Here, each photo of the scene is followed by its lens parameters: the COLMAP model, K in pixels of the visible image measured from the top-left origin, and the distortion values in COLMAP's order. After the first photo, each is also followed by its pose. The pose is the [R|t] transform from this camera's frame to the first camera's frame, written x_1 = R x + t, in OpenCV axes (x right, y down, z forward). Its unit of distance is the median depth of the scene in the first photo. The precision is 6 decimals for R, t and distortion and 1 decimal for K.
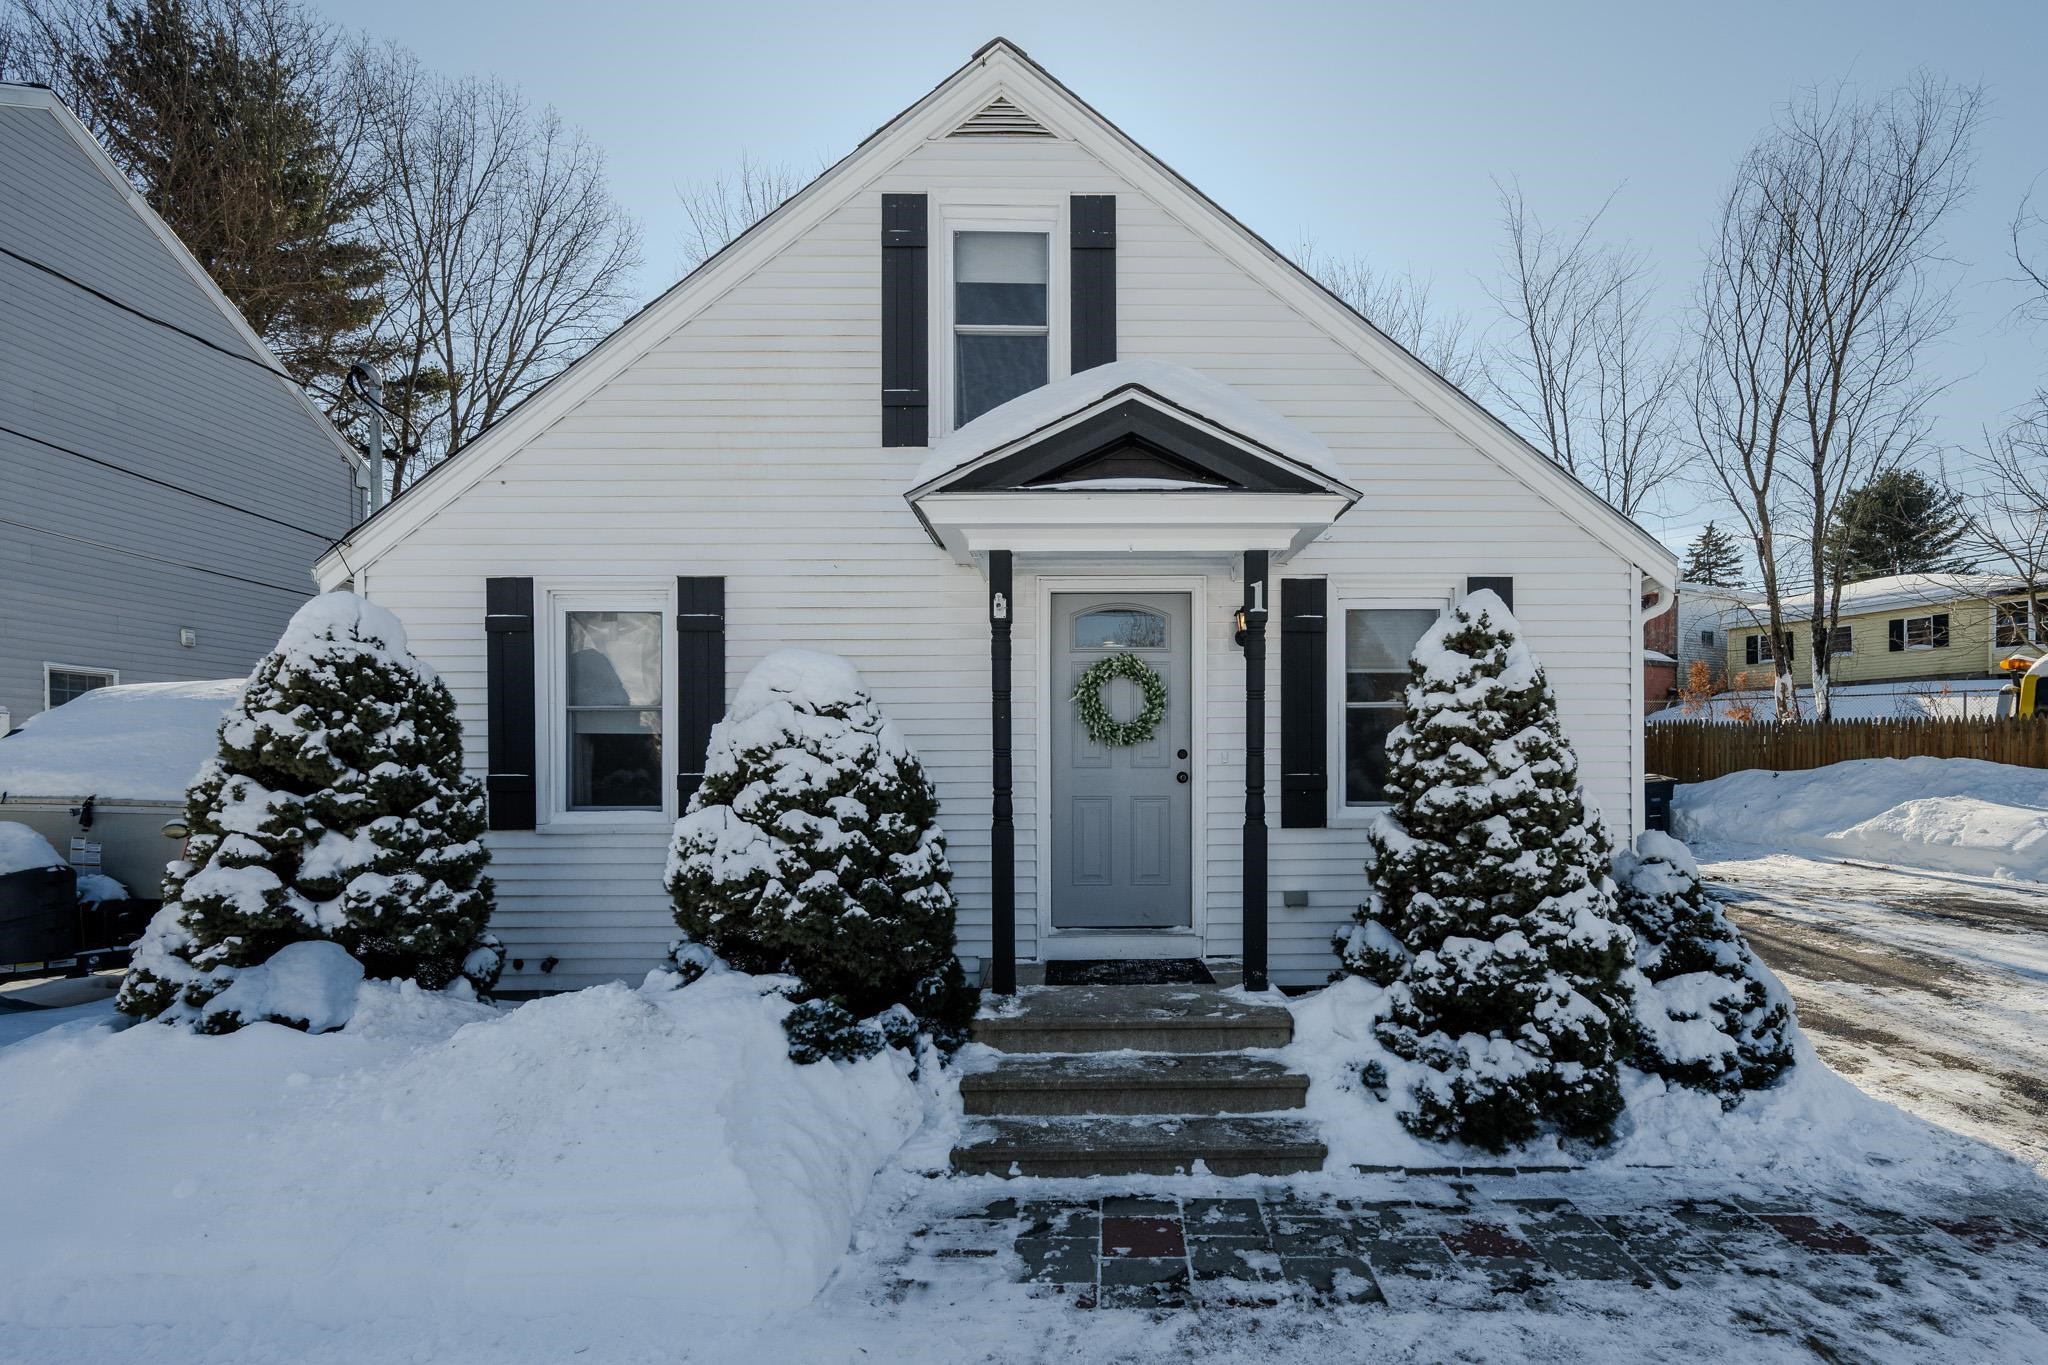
lens RADIAL K [[935.5, 0, 1024.6], [0, 935.5, 764.4], [0, 0, 1]] dist [0.002065, 0.000416]
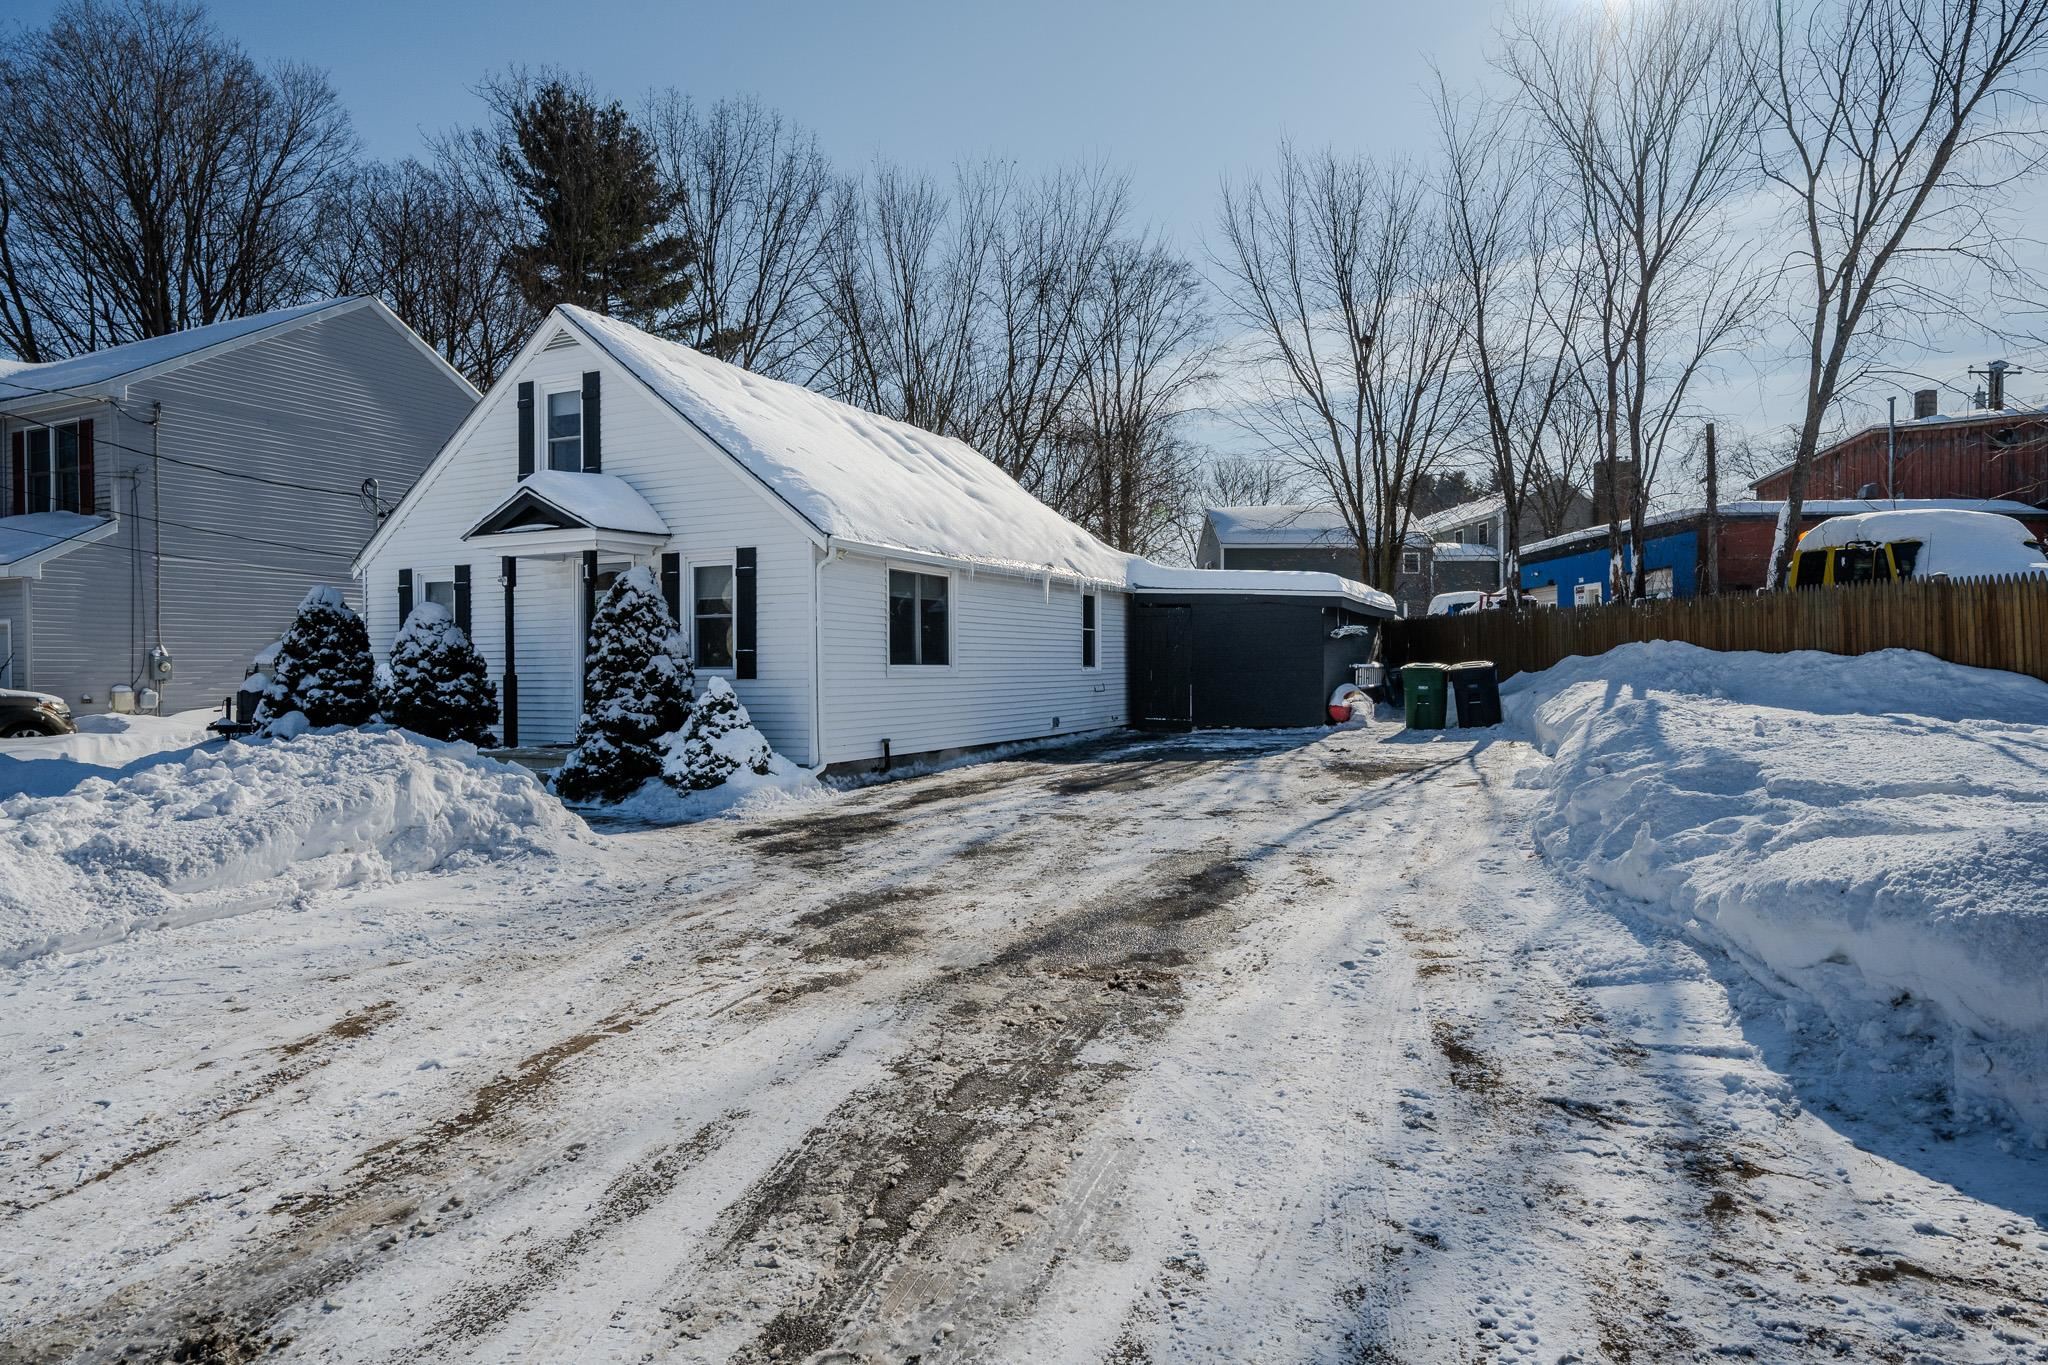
lens RADIAL K [[1196.2, 0, 1025.9], [0, 1196.2, 674.1], [0, 0, 1]] dist [-0.000115, -0.000254]
pose [[0.888789, 0.002508, -0.458310, 2.776786], [-0.002031, 0.999997, 0.001534, 0.063941], [0.458312, -0.000433, 0.888791, -1.173630]]
